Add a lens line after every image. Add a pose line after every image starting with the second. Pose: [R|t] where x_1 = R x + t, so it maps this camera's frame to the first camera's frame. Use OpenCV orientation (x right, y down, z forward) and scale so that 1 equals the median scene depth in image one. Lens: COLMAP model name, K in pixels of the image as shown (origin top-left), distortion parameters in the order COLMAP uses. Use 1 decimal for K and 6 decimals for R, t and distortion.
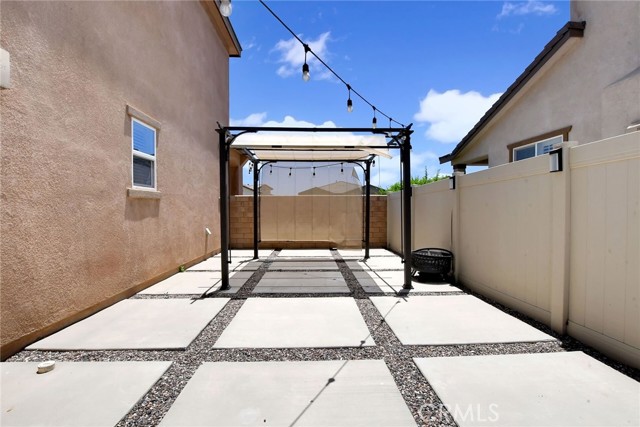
lens RADIAL K [[286.5, 0, 320.0], [0, 286.5, 213.5], [0, 0, 1]] dist [-0.026926, 0.000027]
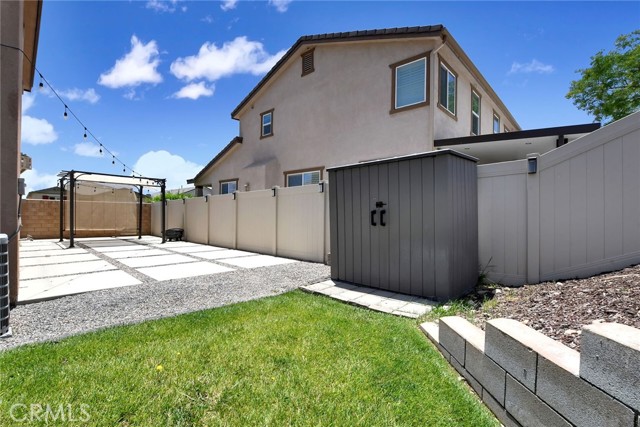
lens RADIAL K [[286.5, 0, 320.0], [0, 286.5, 213.5], [0, 0, 1]] dist [-0.026926, 0.000027]
pose [[0.701579, 0.013071, 0.712471, -0.315131], [0.000215, 0.999828, -0.018554, 0.032544], [-0.712591, 0.013170, 0.701456, -1.072535]]
